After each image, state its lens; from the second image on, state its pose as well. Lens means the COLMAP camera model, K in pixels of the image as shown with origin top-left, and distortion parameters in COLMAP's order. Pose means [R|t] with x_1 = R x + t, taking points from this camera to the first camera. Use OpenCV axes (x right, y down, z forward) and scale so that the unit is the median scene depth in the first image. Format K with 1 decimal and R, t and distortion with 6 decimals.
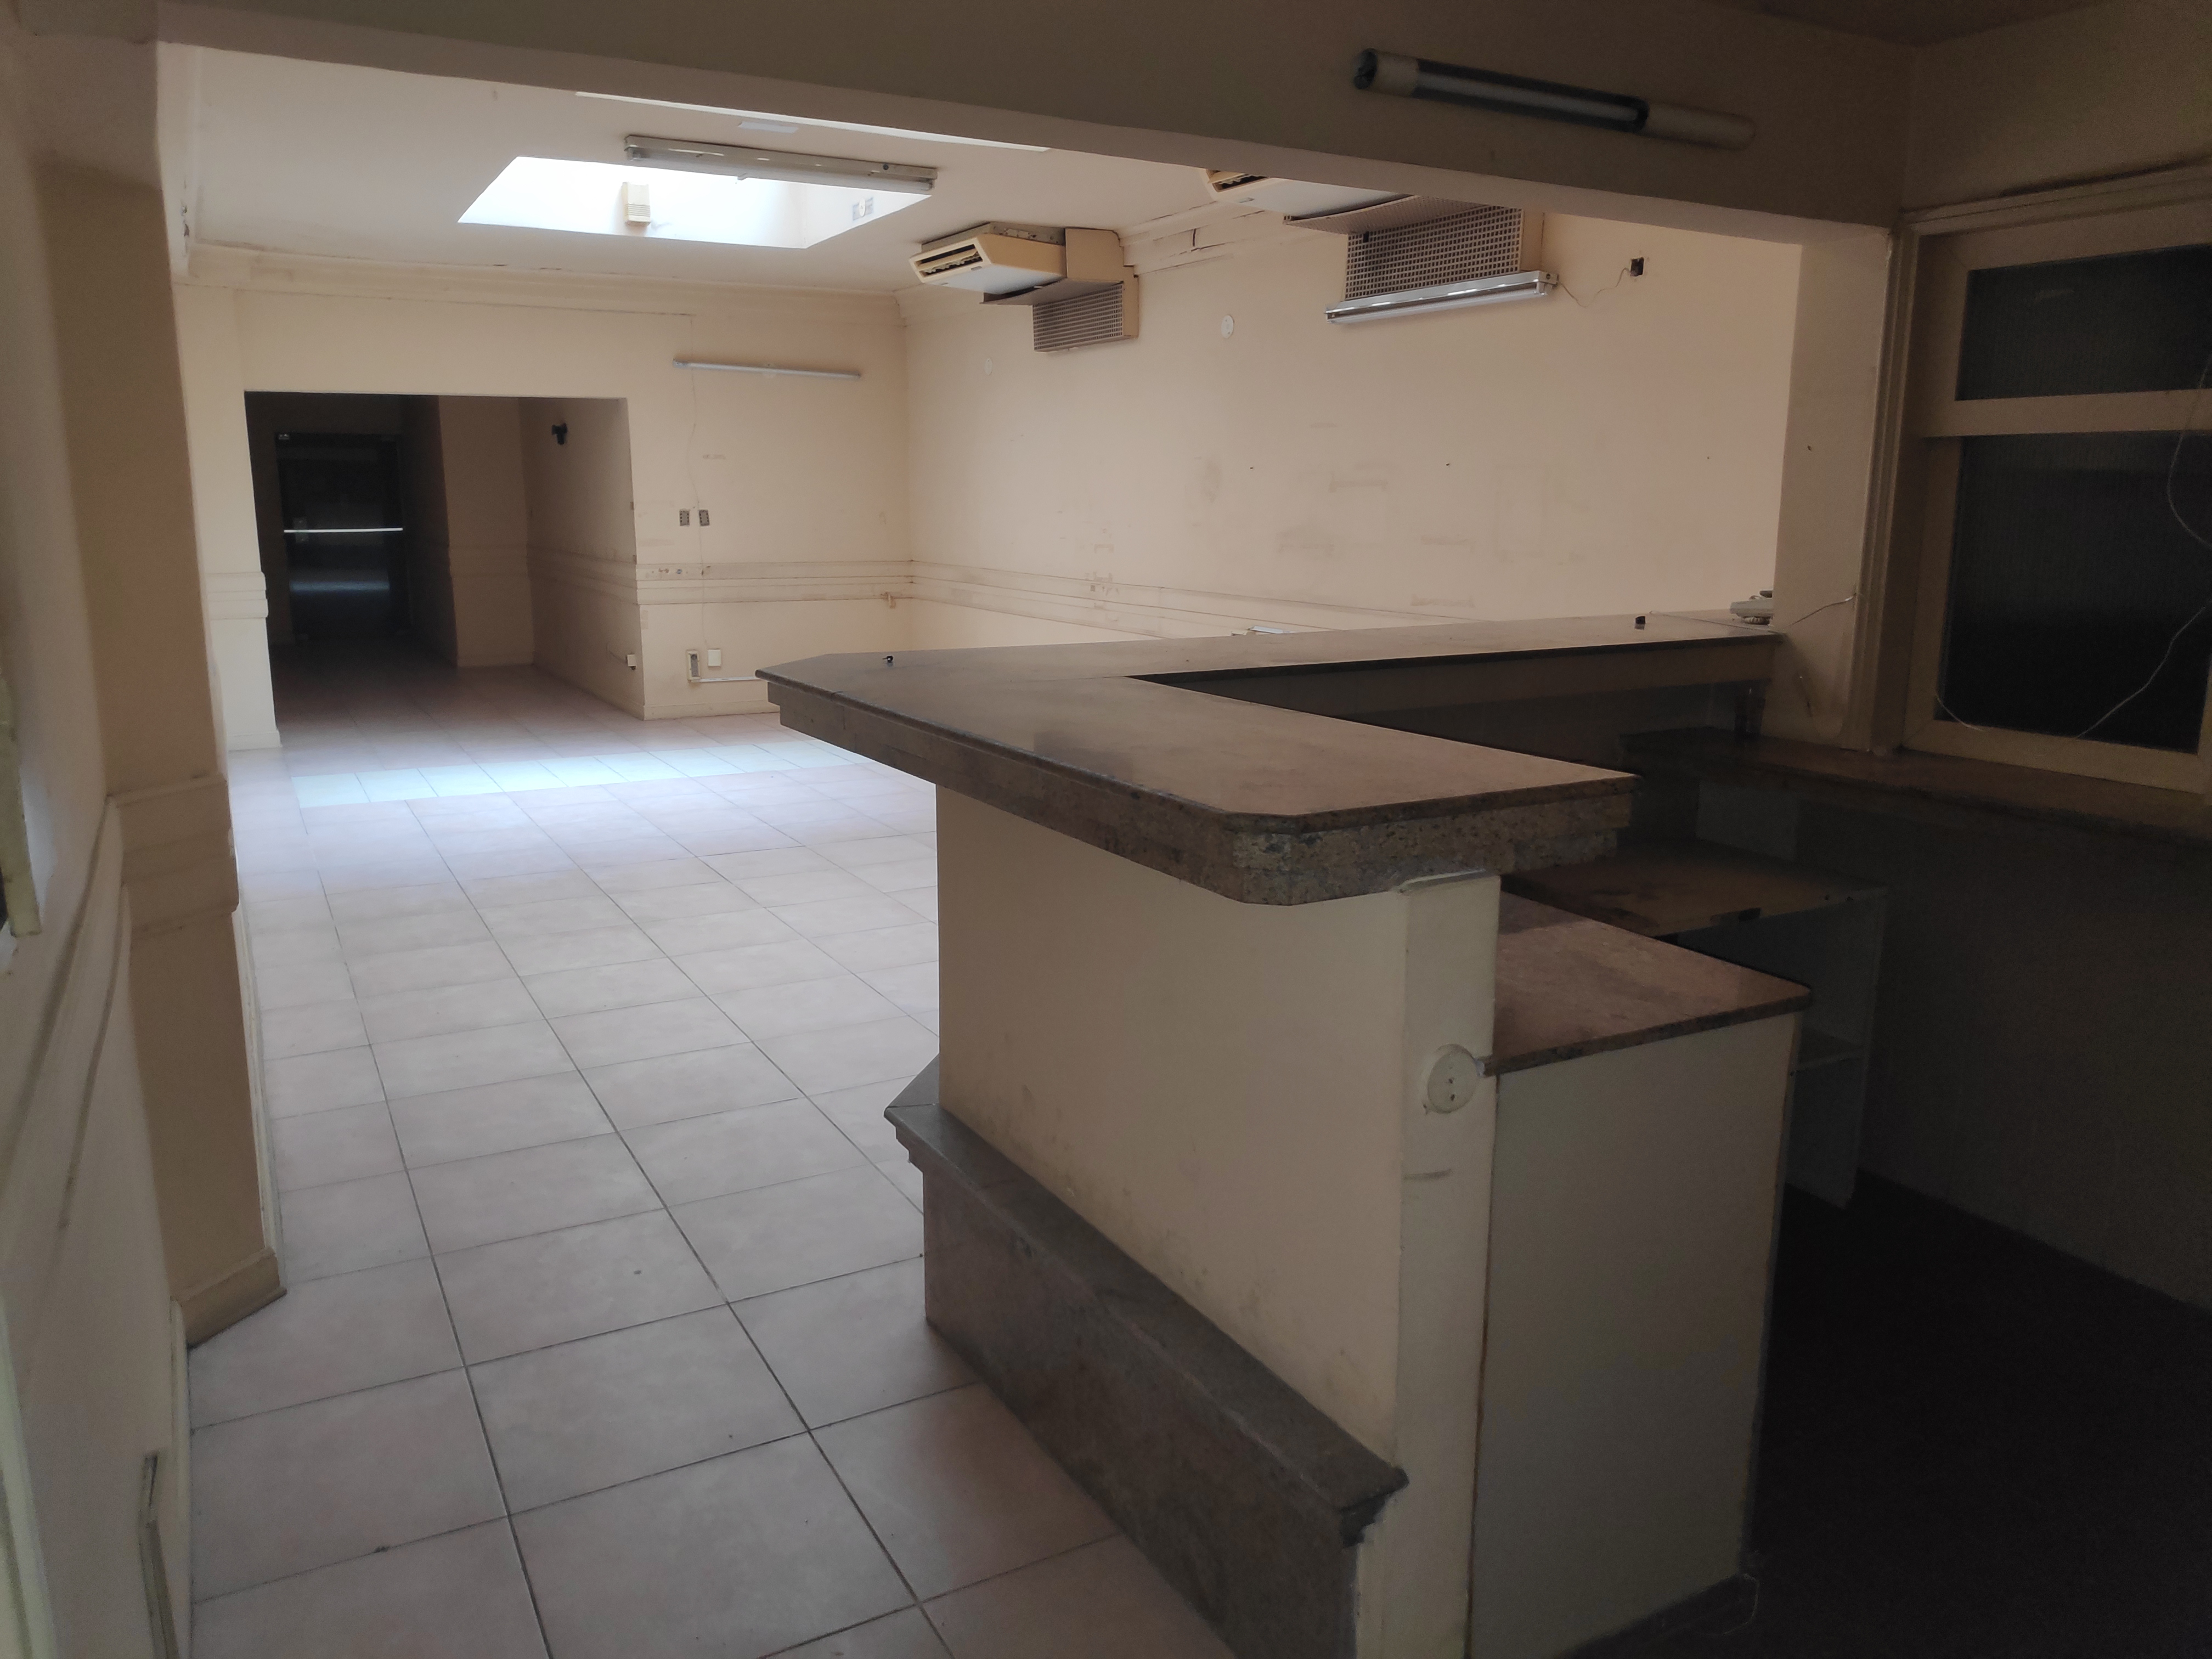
lens RADIAL K [[1586.7, 0, 1085.0], [0, 1586.7, 830.9], [0, 0, 1]] dist [0.008585, -0.036955]
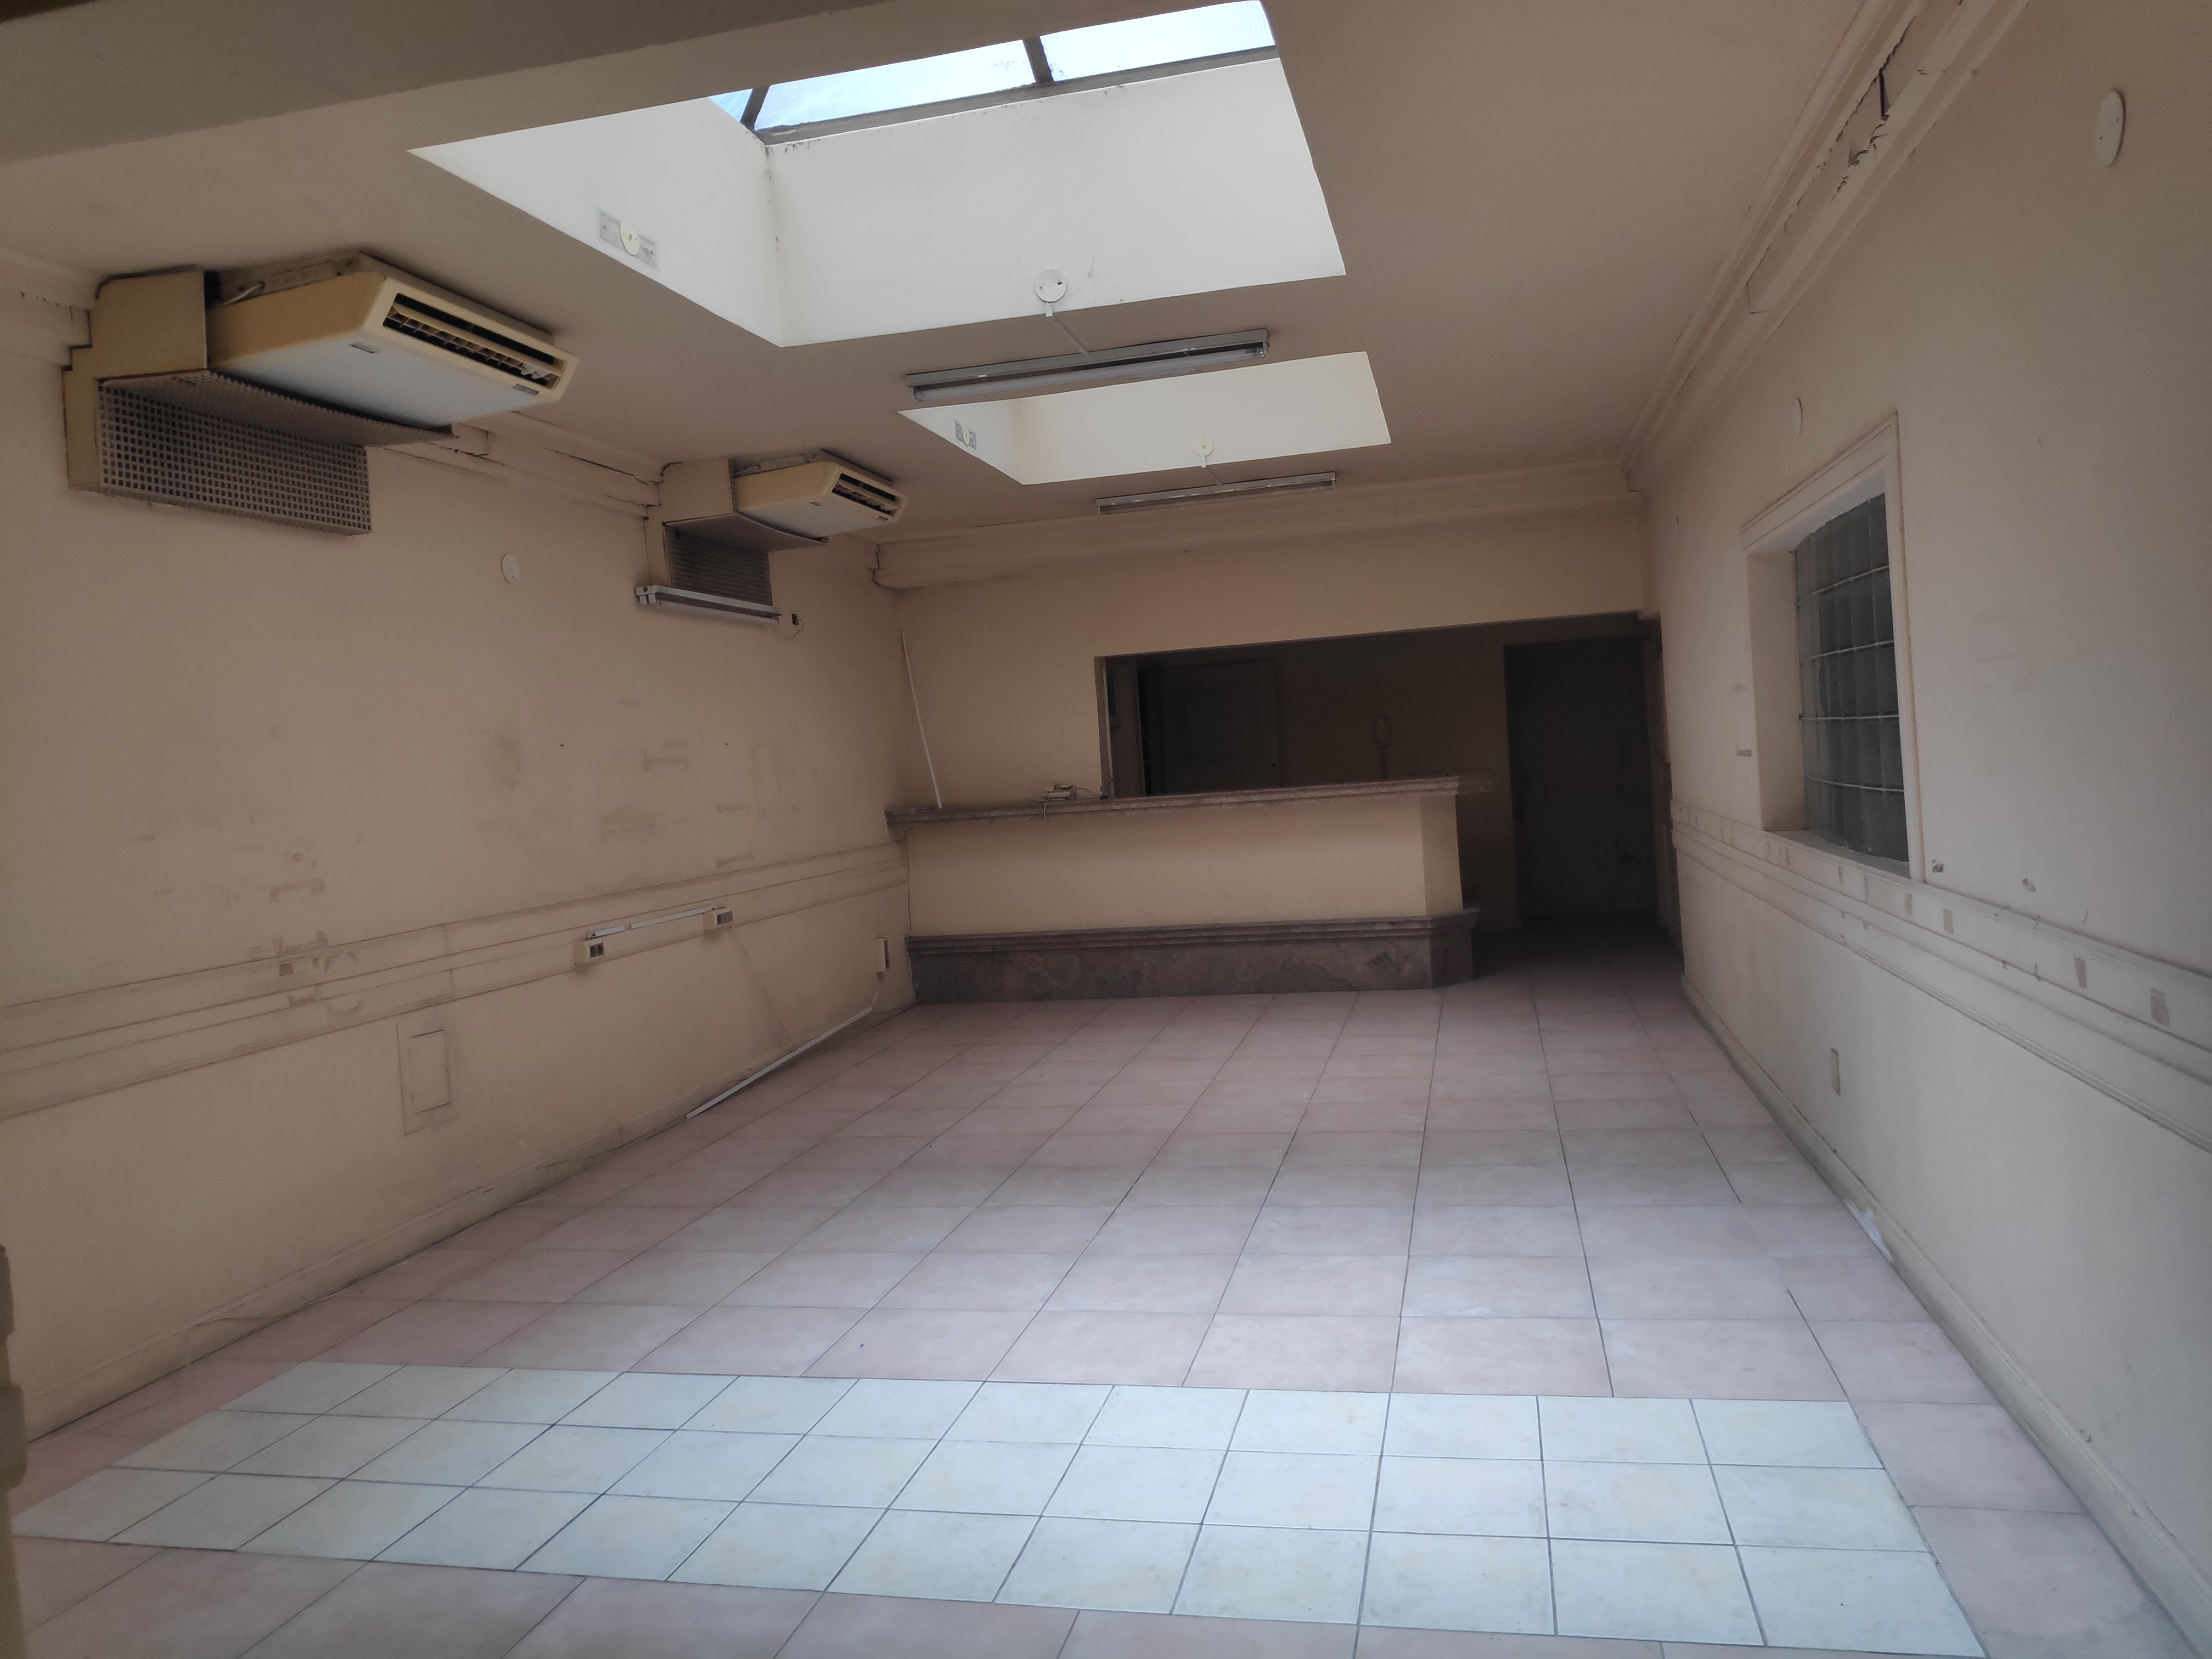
lens RADIAL K [[1570.1, 0, 1106.0], [0, 1570.1, 829.5], [0, 0, 1]] dist [0.038652, -0.132508]
pose [[-0.745355, 0.015264, 0.666493, -0.559989], [0.200714, 0.958490, 0.202512, -0.257433], [-0.635736, 0.284718, -0.717479, 1.235064]]
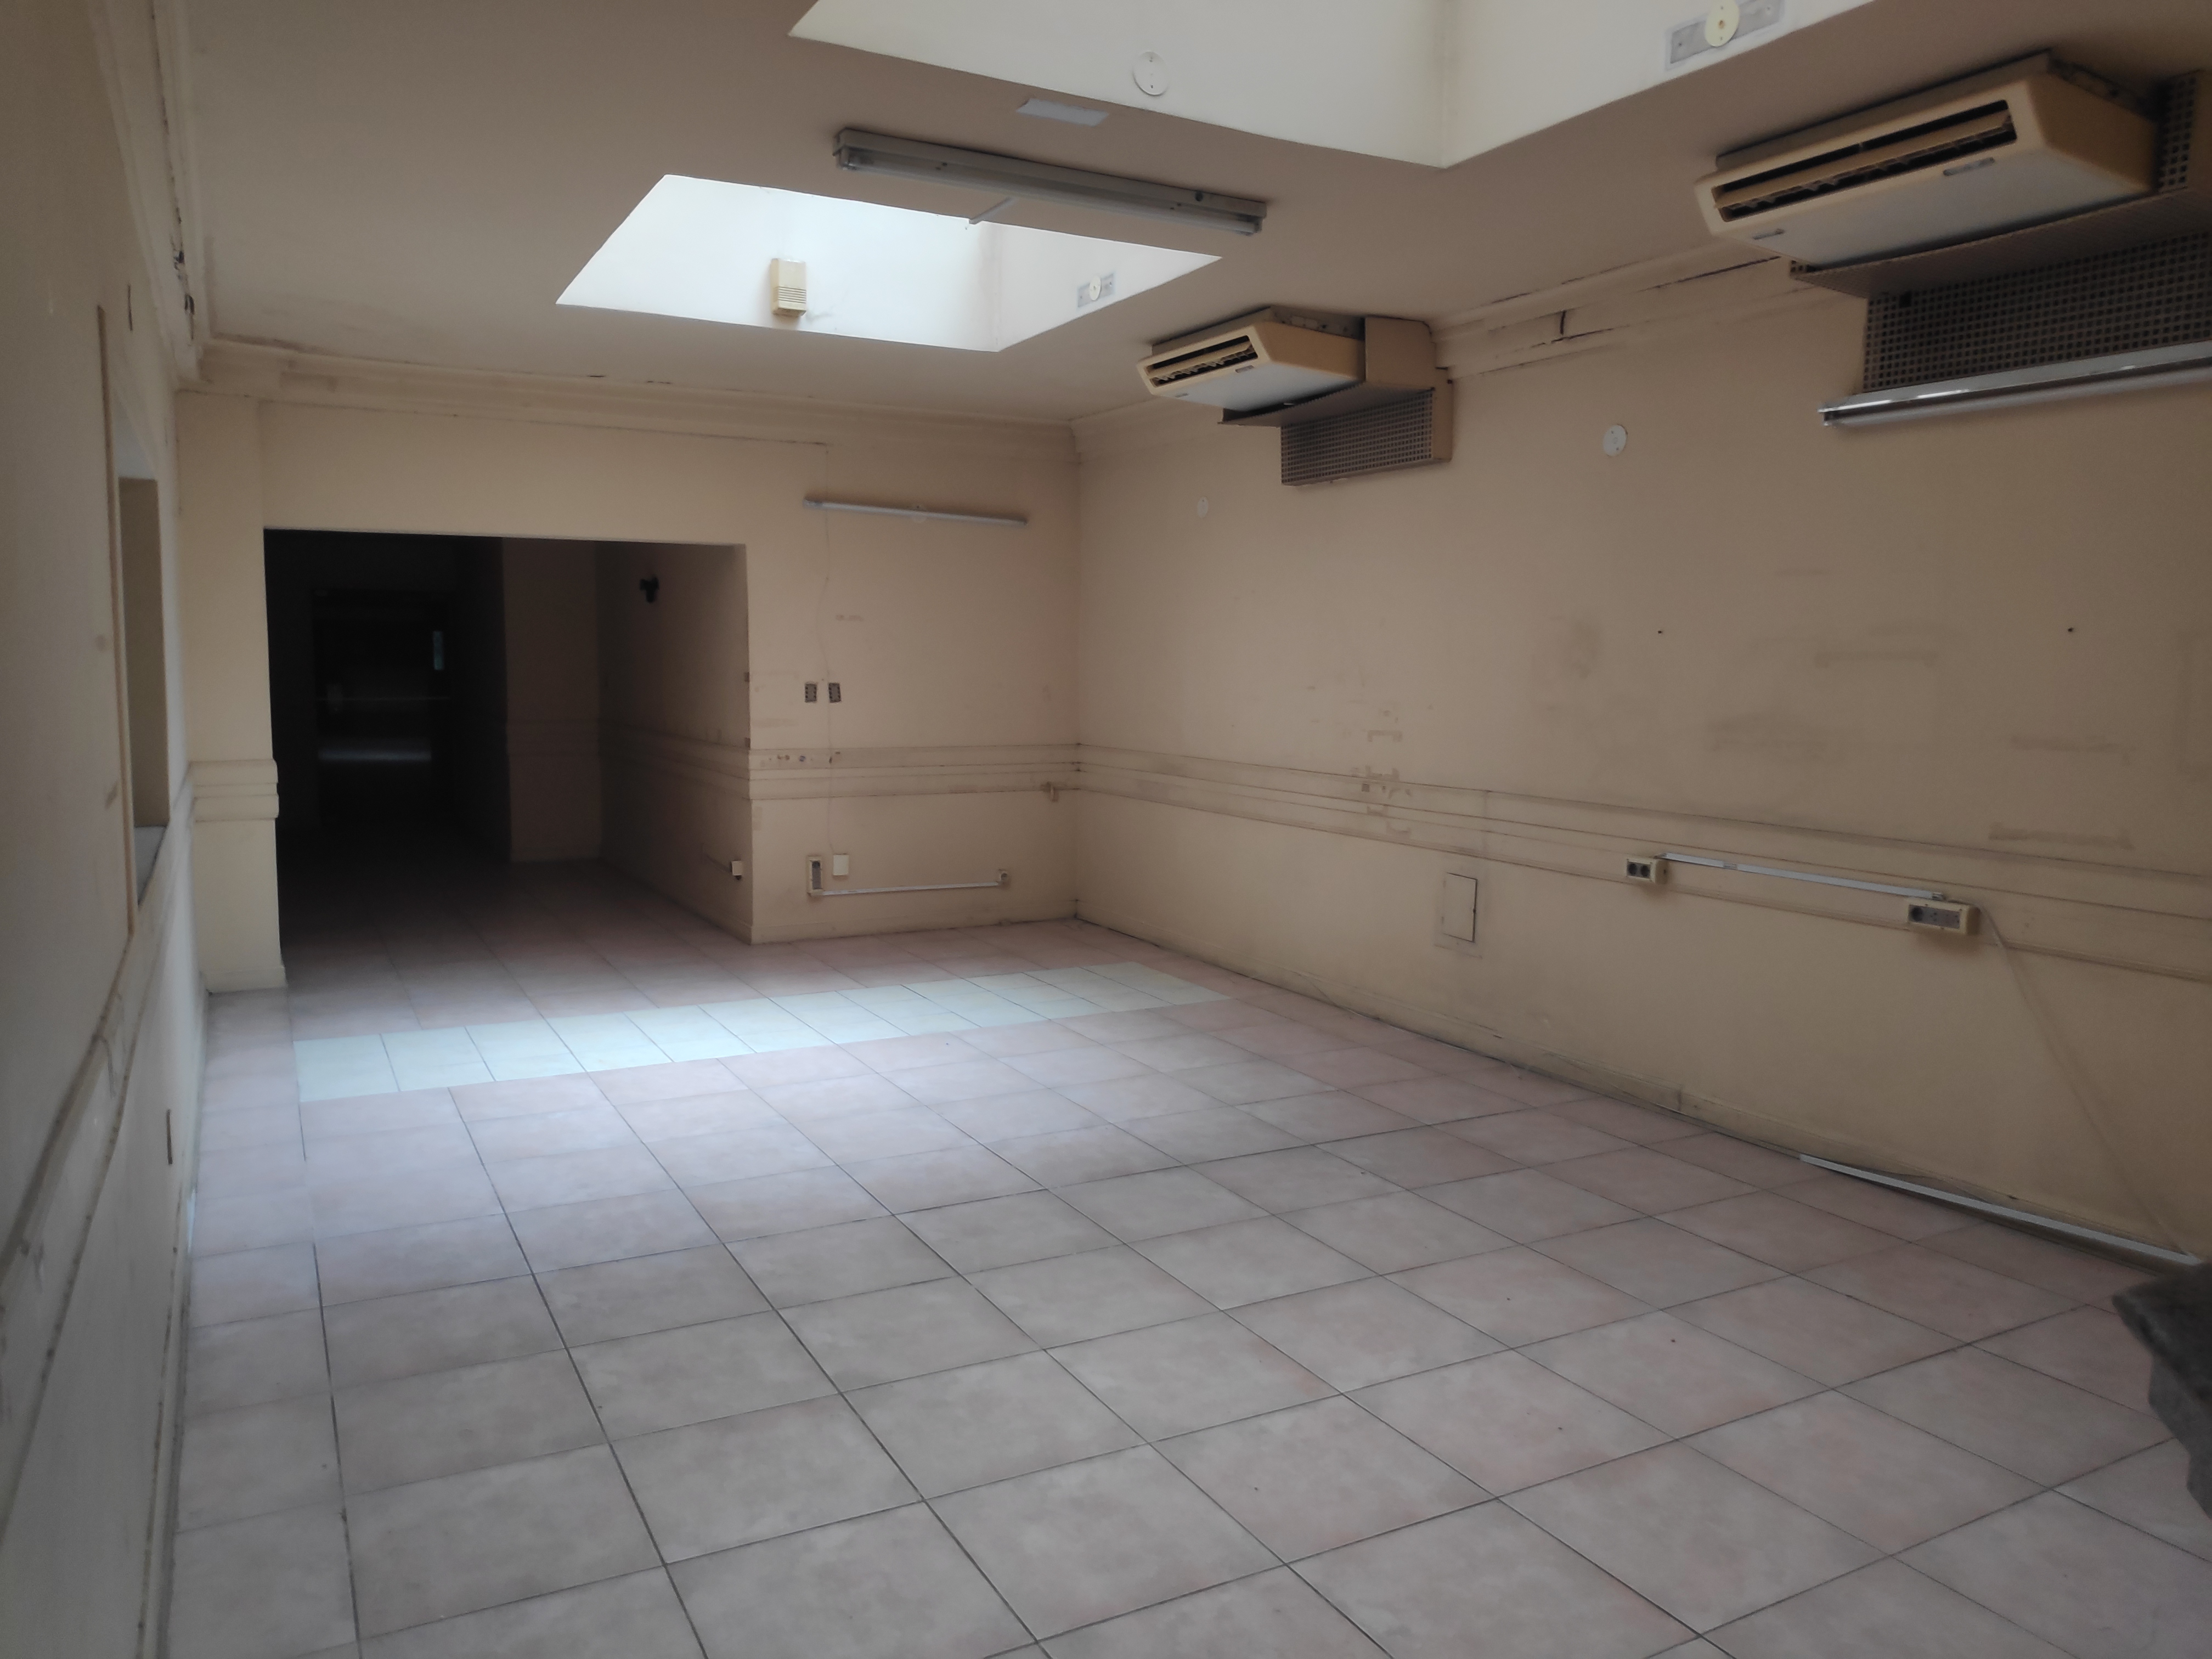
lens RADIAL K [[1570.1, 0, 1106.0], [0, 1570.1, 829.5], [0, 0, 1]] dist [0.038652, -0.132508]
pose [[0.999987, 0.004249, -0.002752, -0.122120], [-0.004507, 0.994813, -0.101621, -0.058730], [0.002306, 0.101632, 0.994819, 0.265621]]
